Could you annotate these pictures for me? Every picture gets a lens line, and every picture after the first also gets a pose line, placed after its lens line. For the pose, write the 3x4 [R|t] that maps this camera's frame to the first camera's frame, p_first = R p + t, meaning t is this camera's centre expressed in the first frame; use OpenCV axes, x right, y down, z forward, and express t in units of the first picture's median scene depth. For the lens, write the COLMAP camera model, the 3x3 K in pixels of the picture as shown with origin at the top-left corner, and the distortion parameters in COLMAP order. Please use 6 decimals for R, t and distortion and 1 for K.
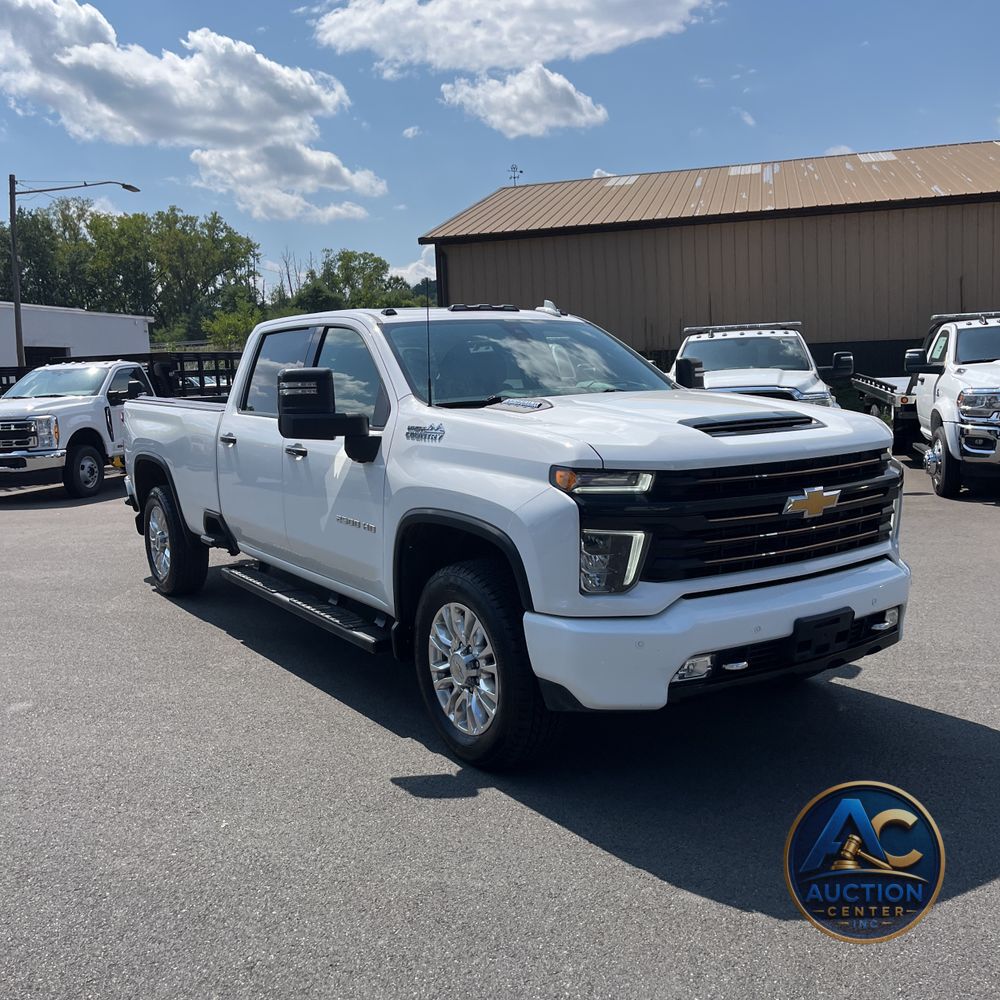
lens RADIAL K [[1017.8, 0, 492.3], [0, 1017.8, 504.9], [0, 0, 1]] dist [0.038228, -0.050596]
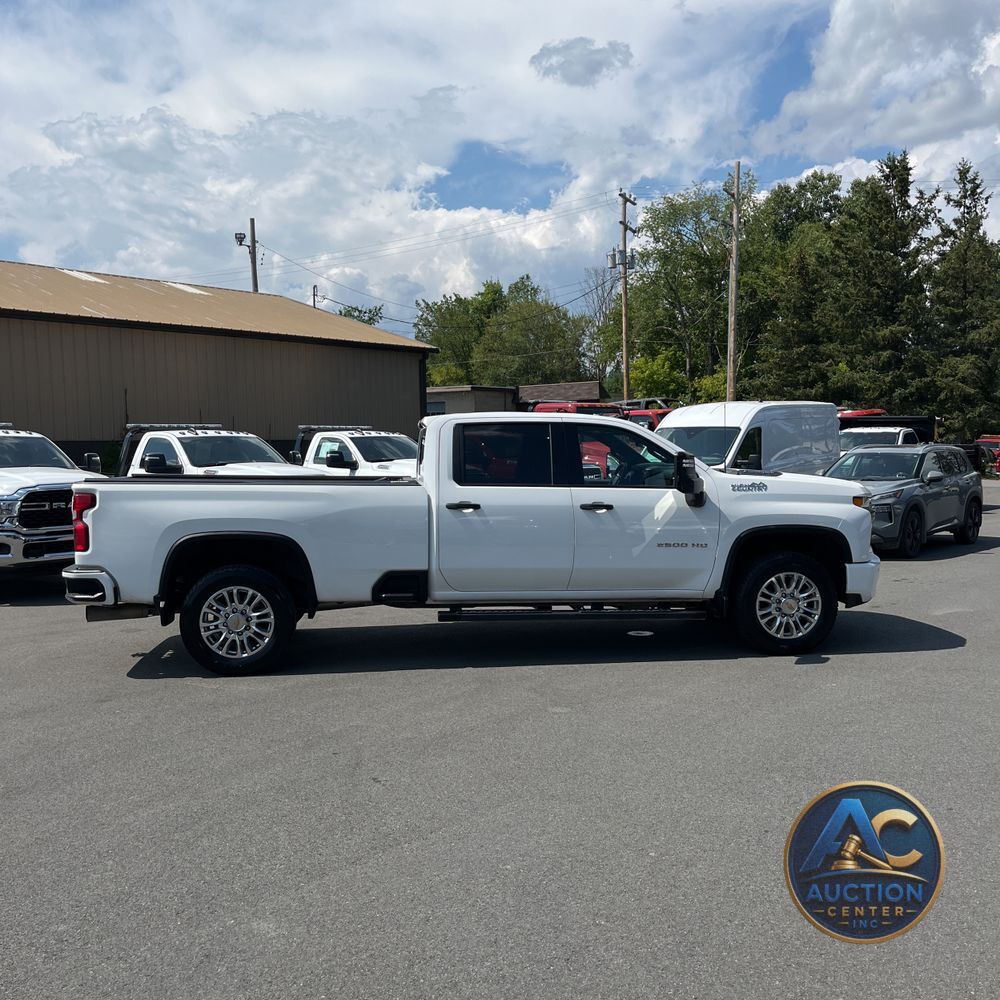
lens RADIAL K [[1017.8, 0, 492.3], [0, 1017.8, 504.9], [0, 0, 1]] dist [0.038228, -0.050596]
pose [[0.445616, -0.023063, 0.894927, -1.339388], [0.112809, 0.993146, -0.030577, -0.023667], [-0.888088, 0.114582, 0.445163, 0.407850]]
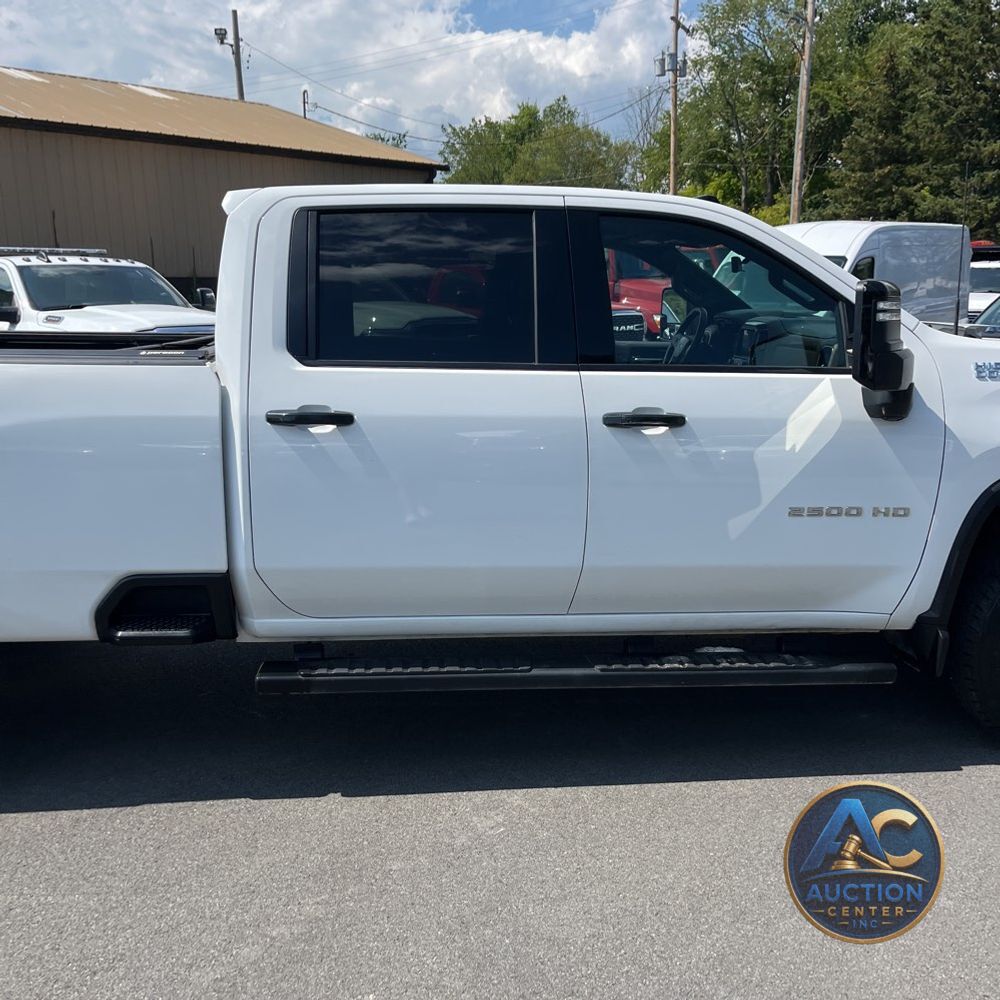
lens RADIAL K [[1044.6, 0, 504.3], [0, 1044.6, 500.9], [0, 0, 1]] dist [0.015408, 0.000052]
pose [[0.464577, -0.145895, 0.873431, -0.652628], [0.106452, 0.988383, 0.108474, -0.069124], [-0.879111, 0.042584, 0.474711, 0.668317]]
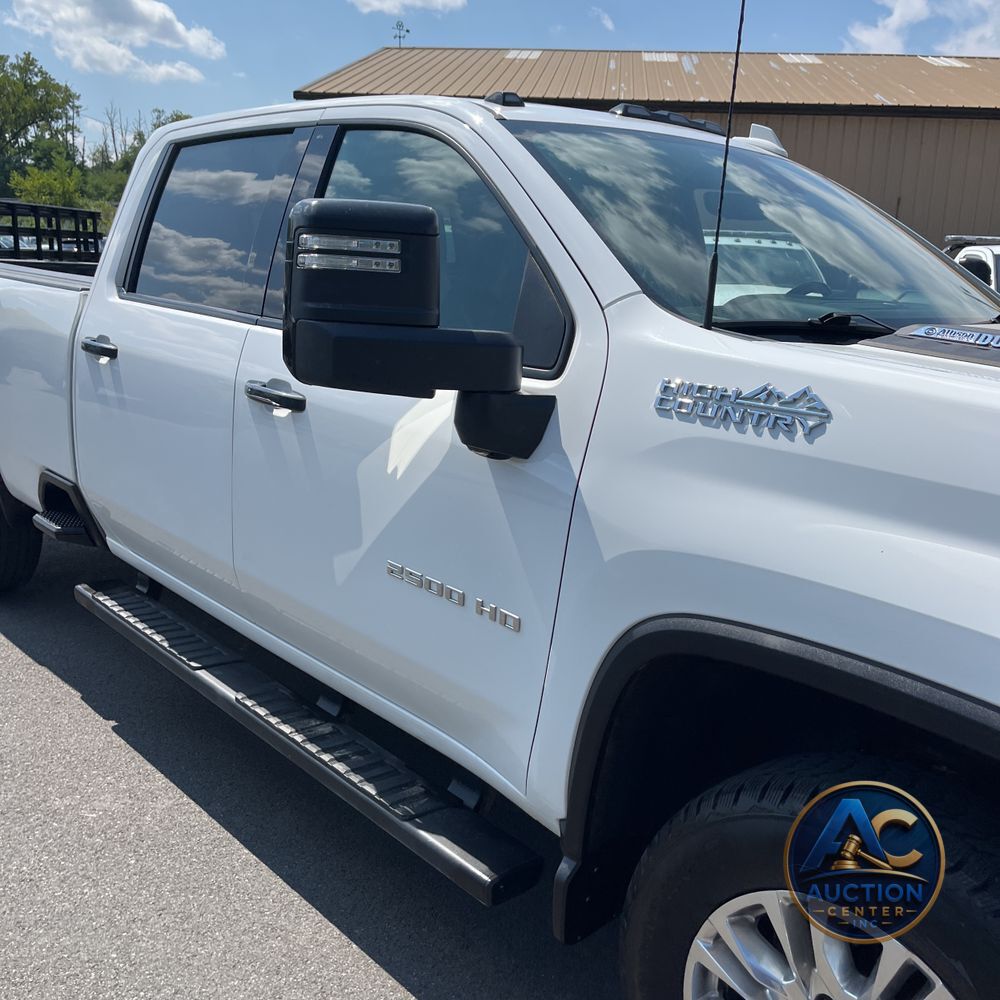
lens RADIAL K [[1044.6, 0, 504.3], [0, 1044.6, 500.9], [0, 0, 1]] dist [0.015408, 0.000052]
pose [[0.984890, 0.044205, 0.167443, -0.143855], [-0.058880, 0.994749, 0.083715, -0.044214], [-0.162863, -0.092309, 0.982321, 0.446935]]
